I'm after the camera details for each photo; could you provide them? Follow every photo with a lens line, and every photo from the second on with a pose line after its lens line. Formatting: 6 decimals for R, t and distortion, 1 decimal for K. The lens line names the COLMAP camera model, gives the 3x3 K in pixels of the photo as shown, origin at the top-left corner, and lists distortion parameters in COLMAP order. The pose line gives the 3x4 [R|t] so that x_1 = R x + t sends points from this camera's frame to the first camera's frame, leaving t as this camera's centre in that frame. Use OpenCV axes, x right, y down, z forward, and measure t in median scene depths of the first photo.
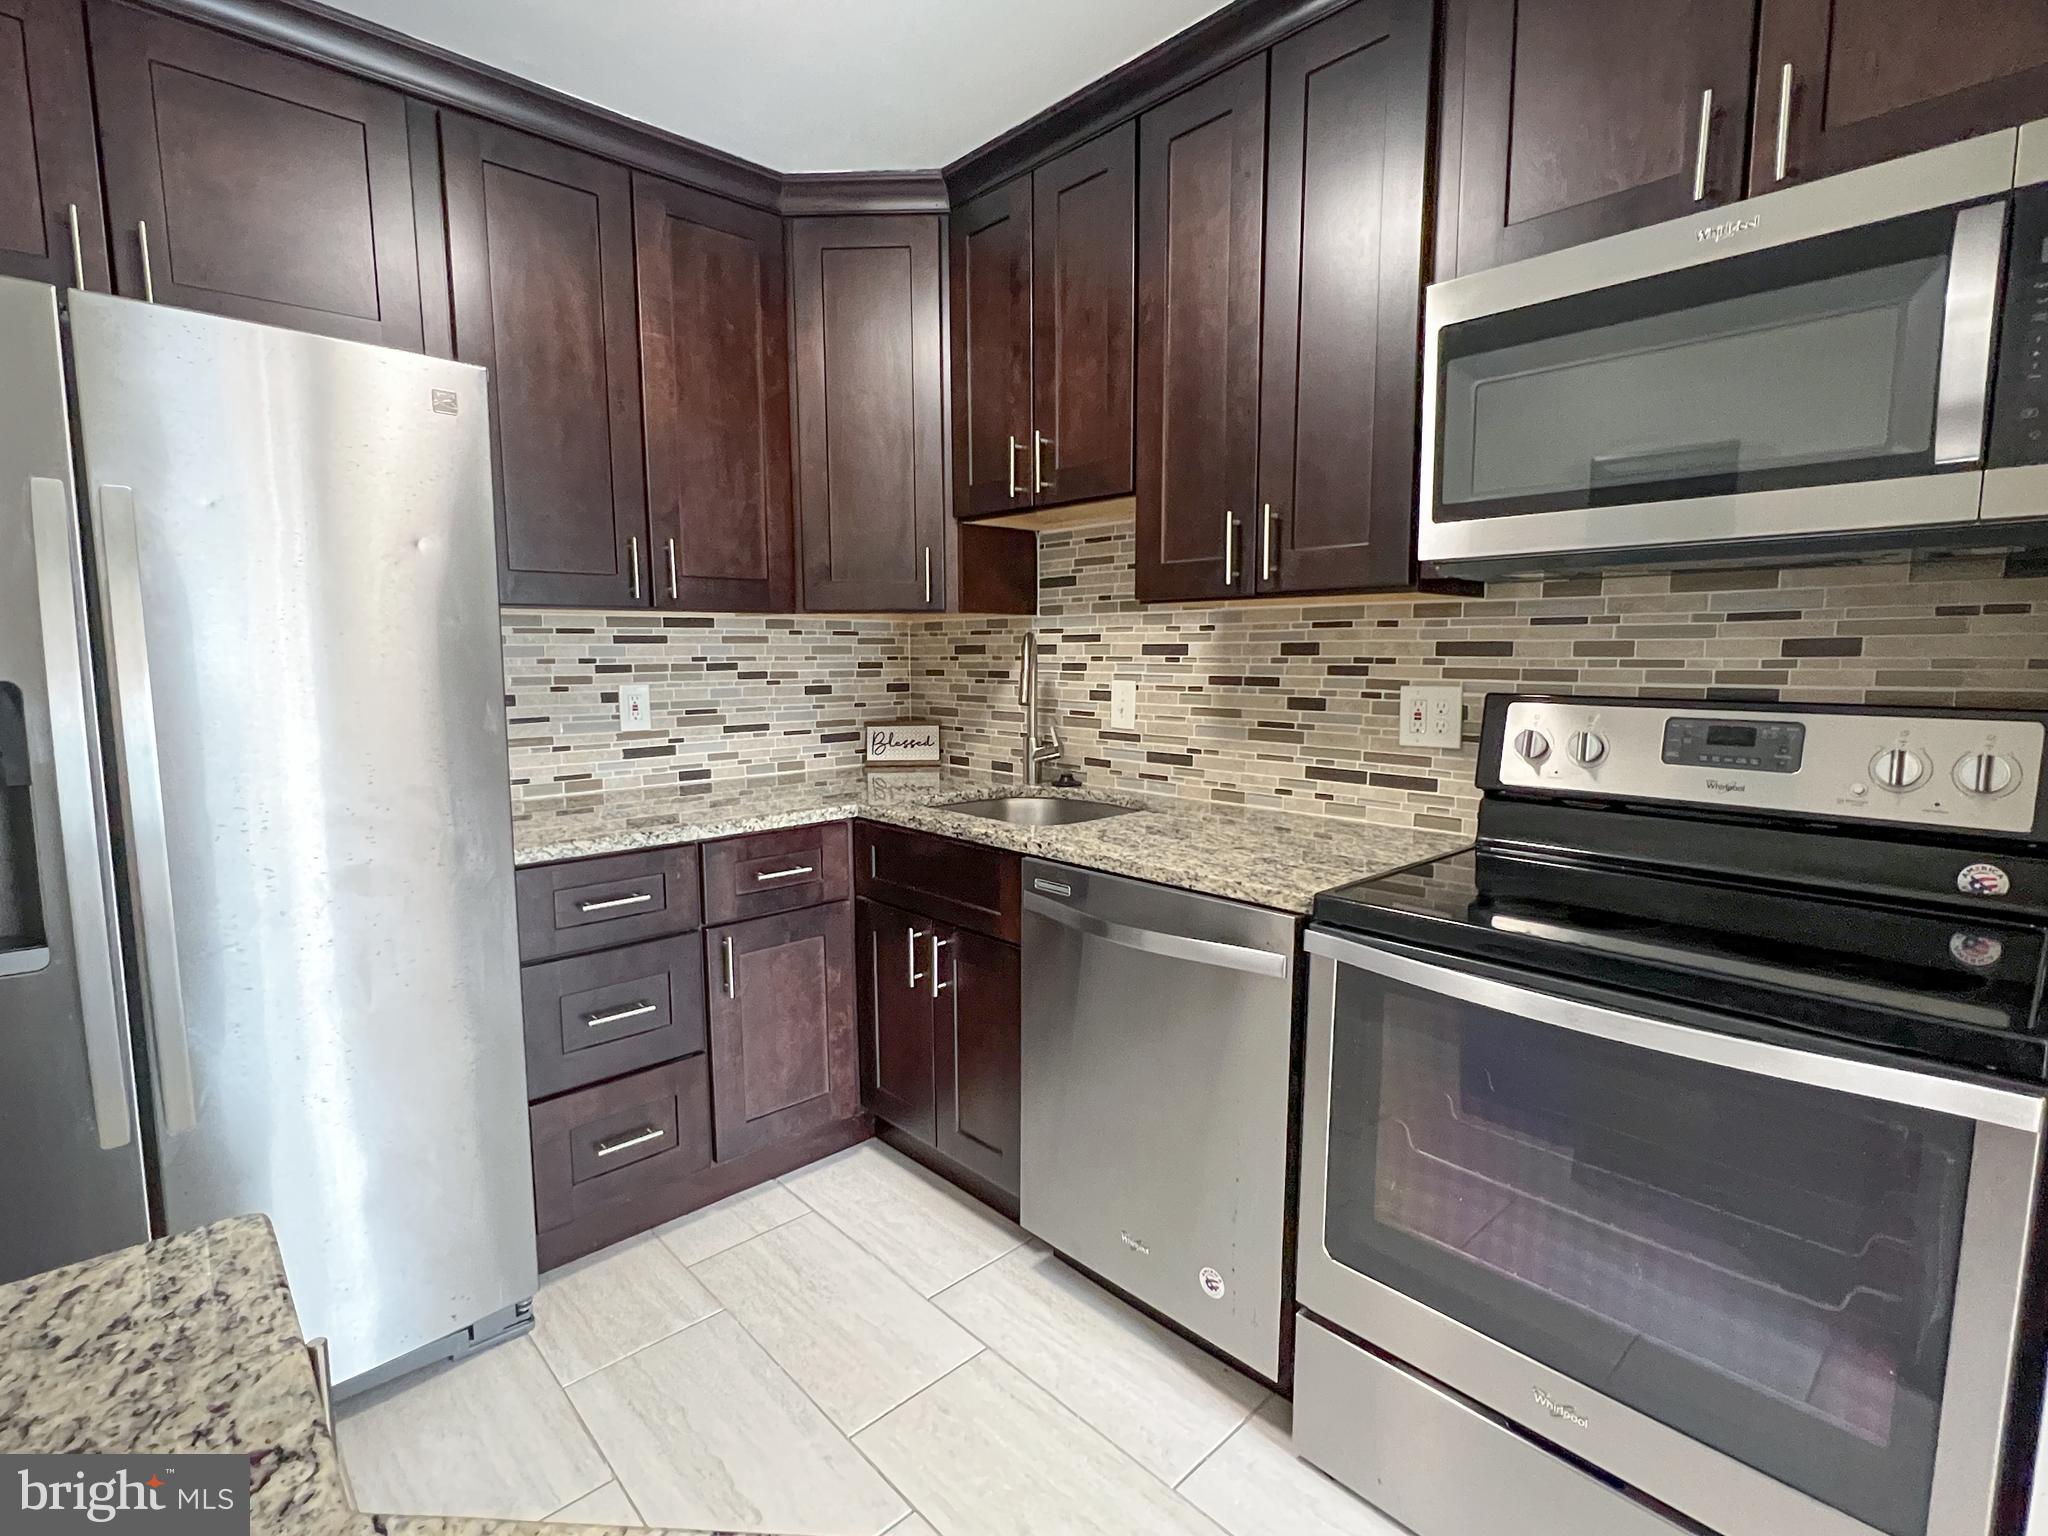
lens RADIAL K [[978.4, 0, 1020.6], [0, 978.4, 768.0], [0, 0, 1]] dist [-0.004325, 0.000790]
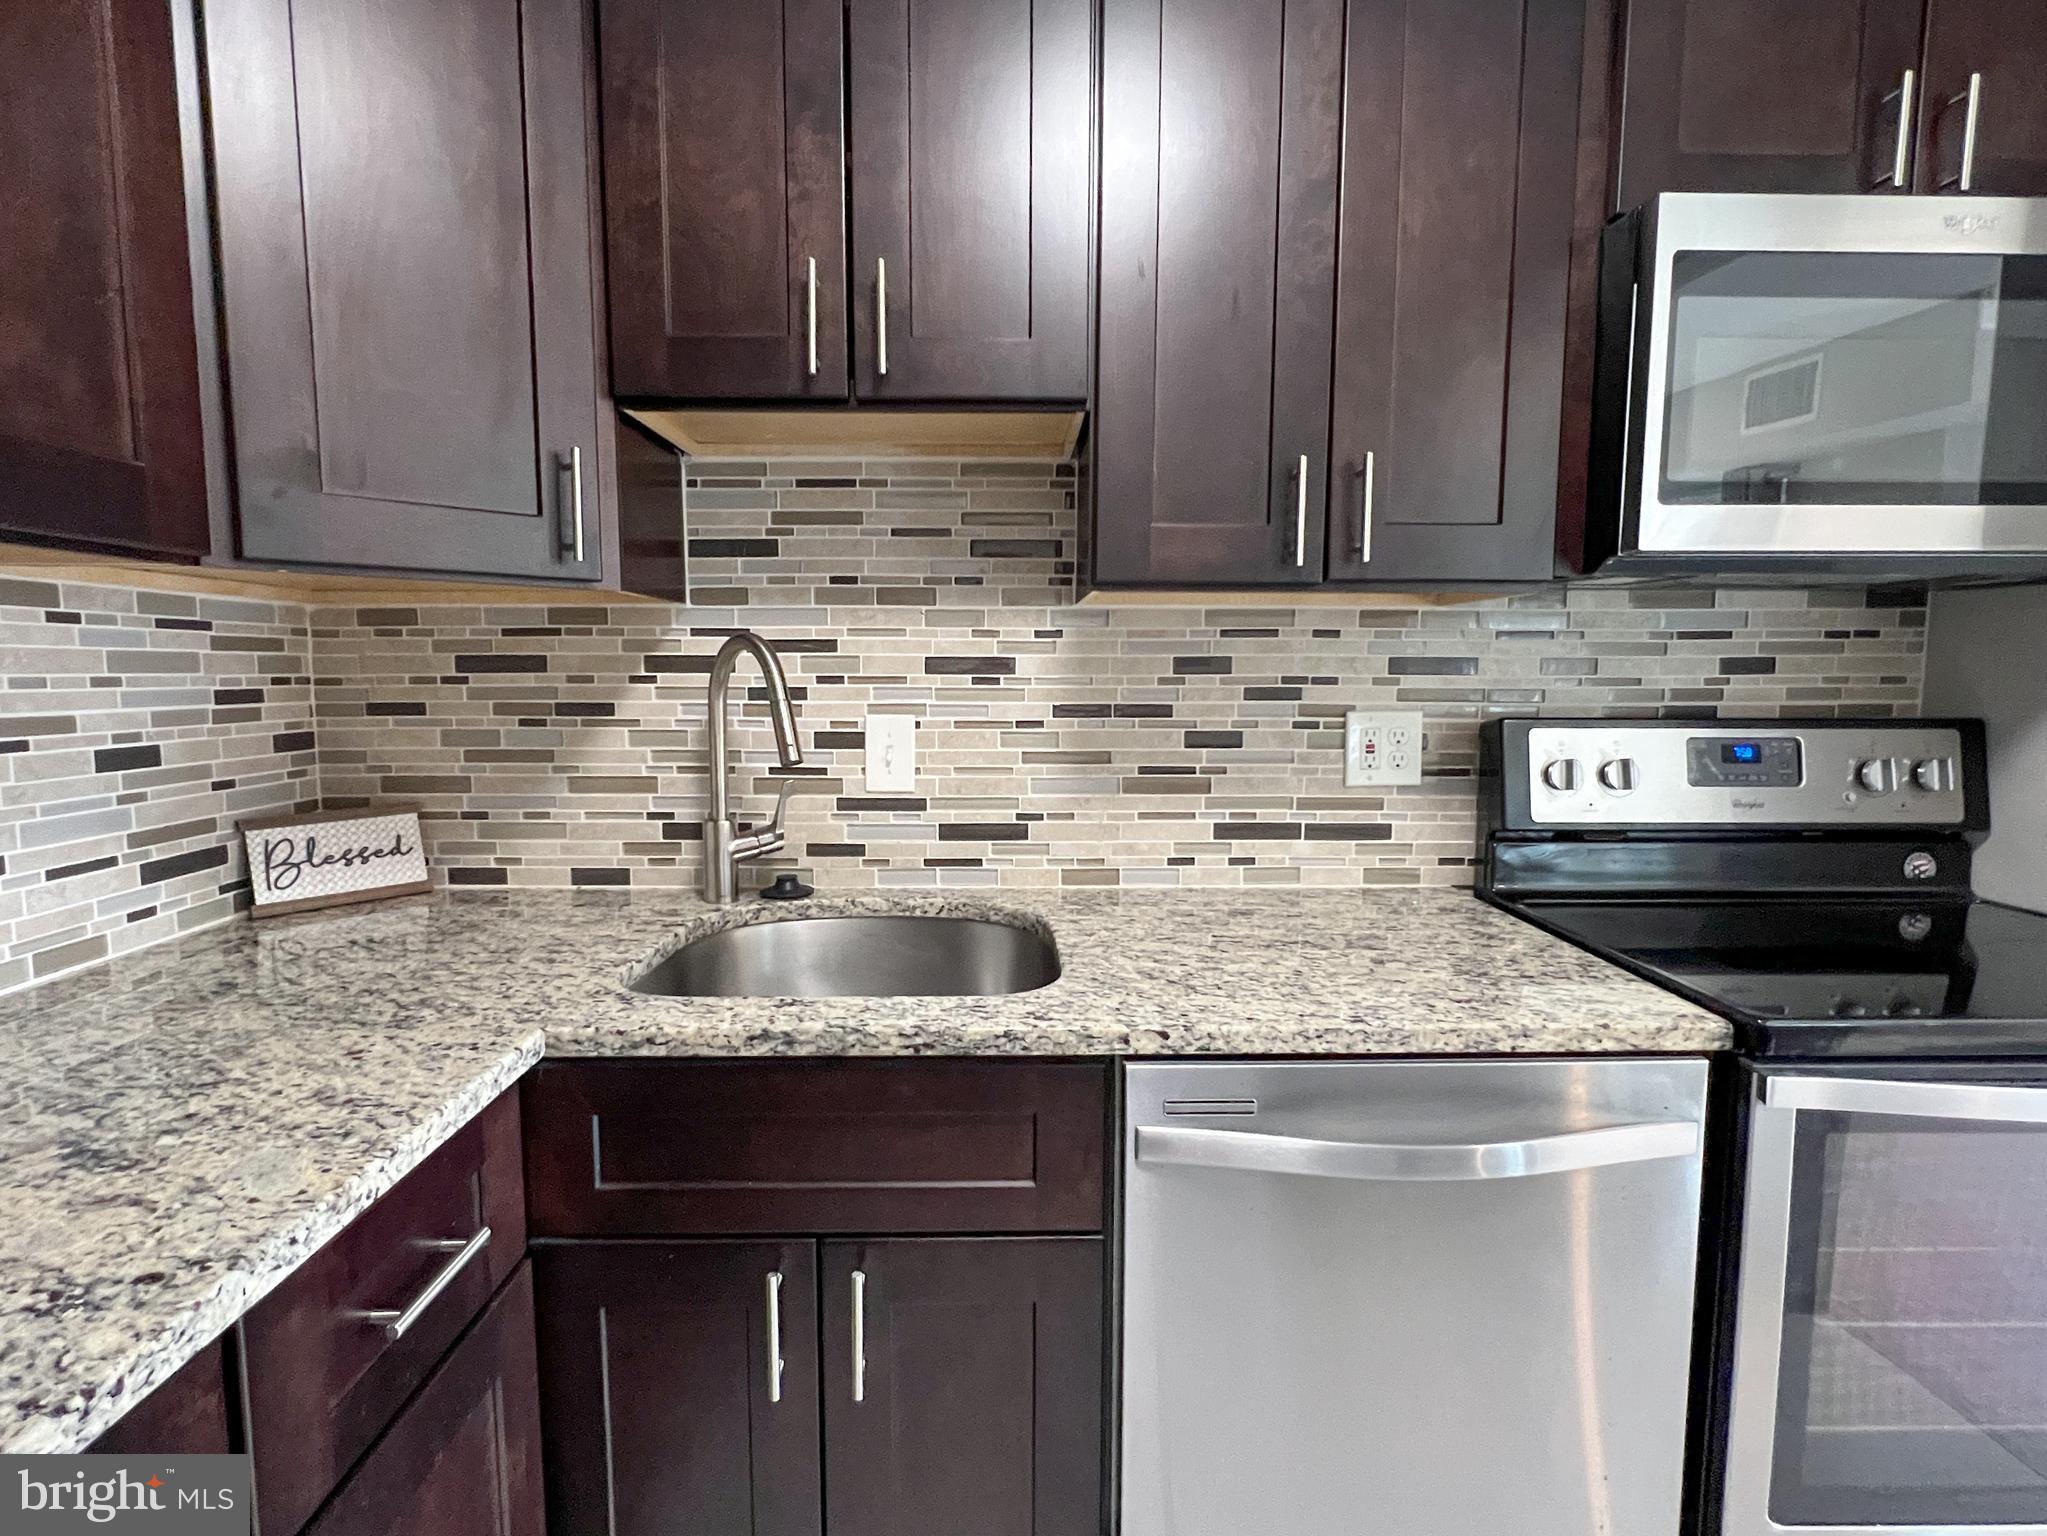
lens RADIAL K [[1001.1, 0, 1023.5], [0, 1001.1, 768.0], [0, 0, 1]] dist [-0.003302, -0.000238]
pose [[0.670077, -0.069198, 0.739059, -0.332387], [0.085795, 0.996192, 0.015486, -0.062004], [-0.737317, 0.053031, 0.673462, 0.544625]]
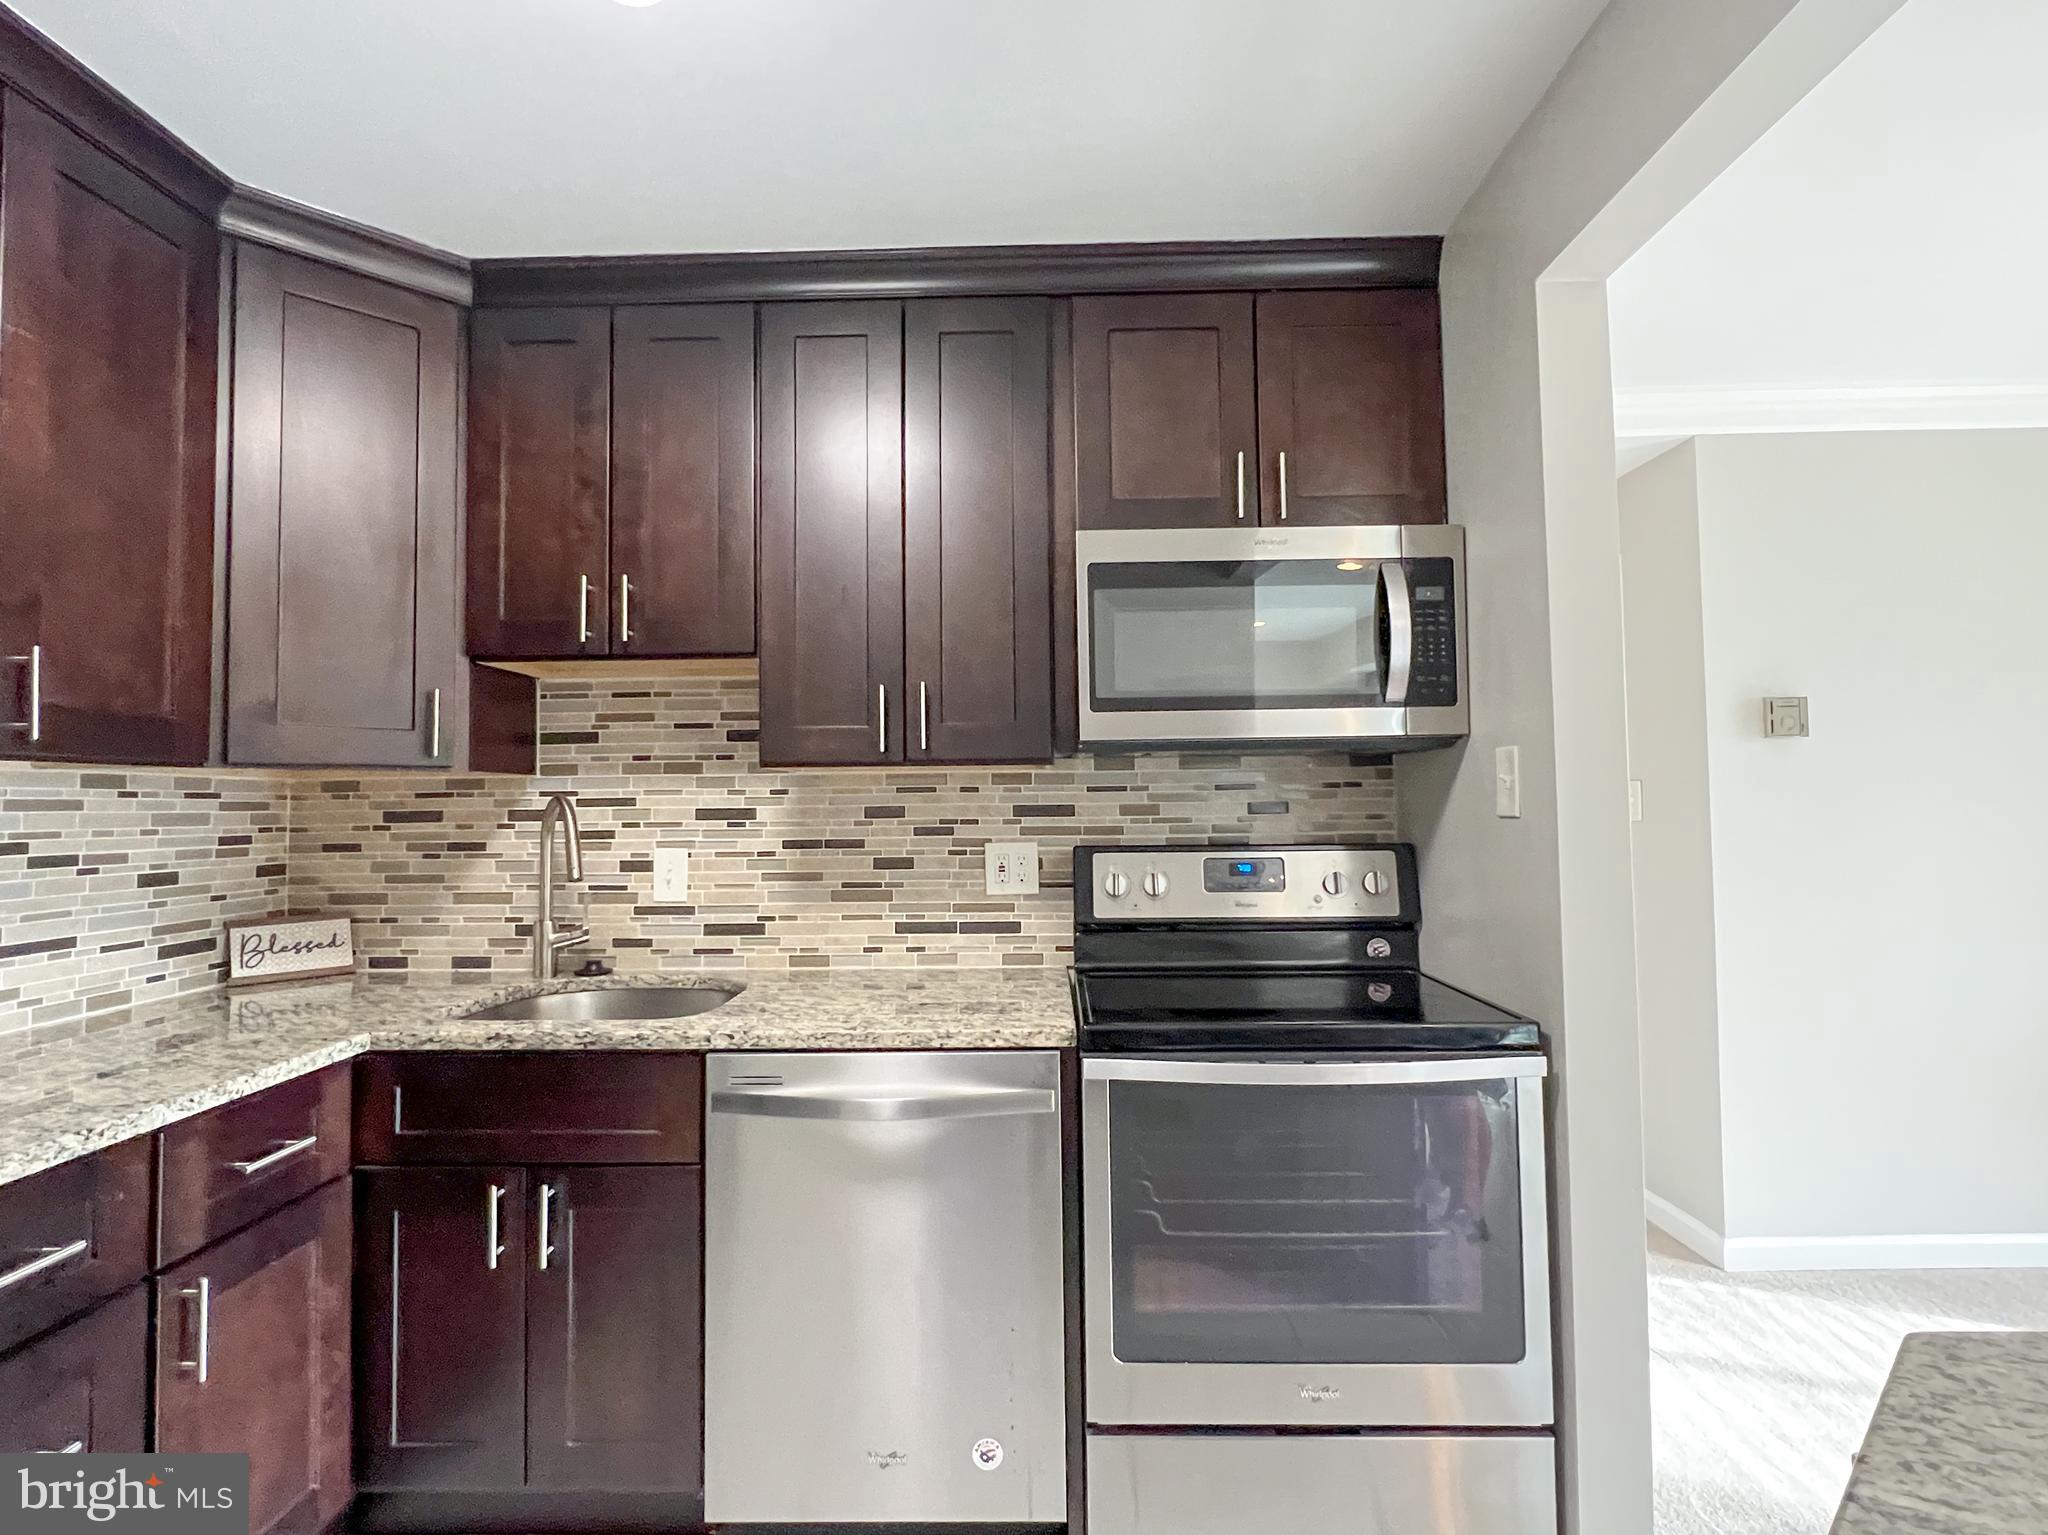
lens RADIAL K [[995.6, 0, 1025.9], [0, 995.6, 766.6], [0, 0, 1]] dist [-0.002692, 0.000257]
pose [[0.697355, 0.023438, 0.716343, -0.352437], [0.094436, 0.987747, -0.124252, -0.019374], [-0.710478, 0.154296, 0.686596, 0.124342]]
